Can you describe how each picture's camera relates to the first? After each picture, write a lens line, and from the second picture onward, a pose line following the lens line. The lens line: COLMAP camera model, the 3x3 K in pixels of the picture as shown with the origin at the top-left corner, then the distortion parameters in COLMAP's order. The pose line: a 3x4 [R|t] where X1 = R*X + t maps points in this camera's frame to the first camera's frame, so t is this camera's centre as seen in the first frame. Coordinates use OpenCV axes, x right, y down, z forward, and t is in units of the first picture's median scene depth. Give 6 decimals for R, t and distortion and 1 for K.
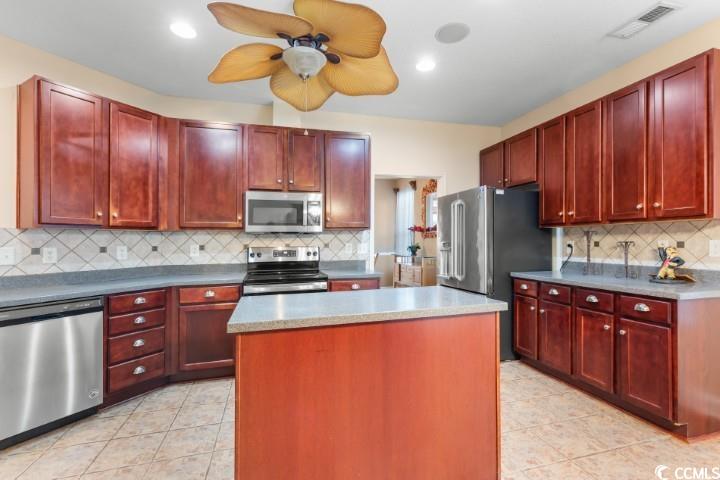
lens RADIAL K [[329.0, 0, 360.7], [0, 329.0, 241.6], [0, 0, 1]] dist [0.009487, -0.001042]
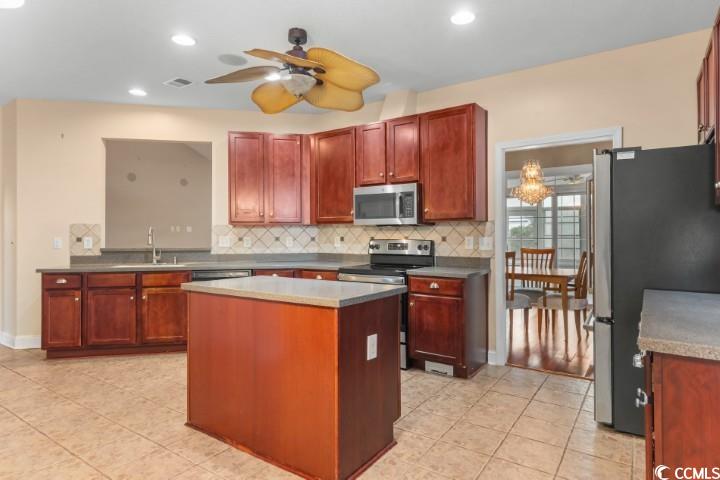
lens RADIAL K [[406.8, 0, 363.2], [0, 406.8, 236.7], [0, 0, 1]] dist [0.005083, 0.000978]
pose [[0.651200, 0.011743, -0.758815, 0.674814], [-0.005972, 0.999929, 0.010350, -0.005361], [0.758883, -0.002208, 0.651224, 0.137639]]
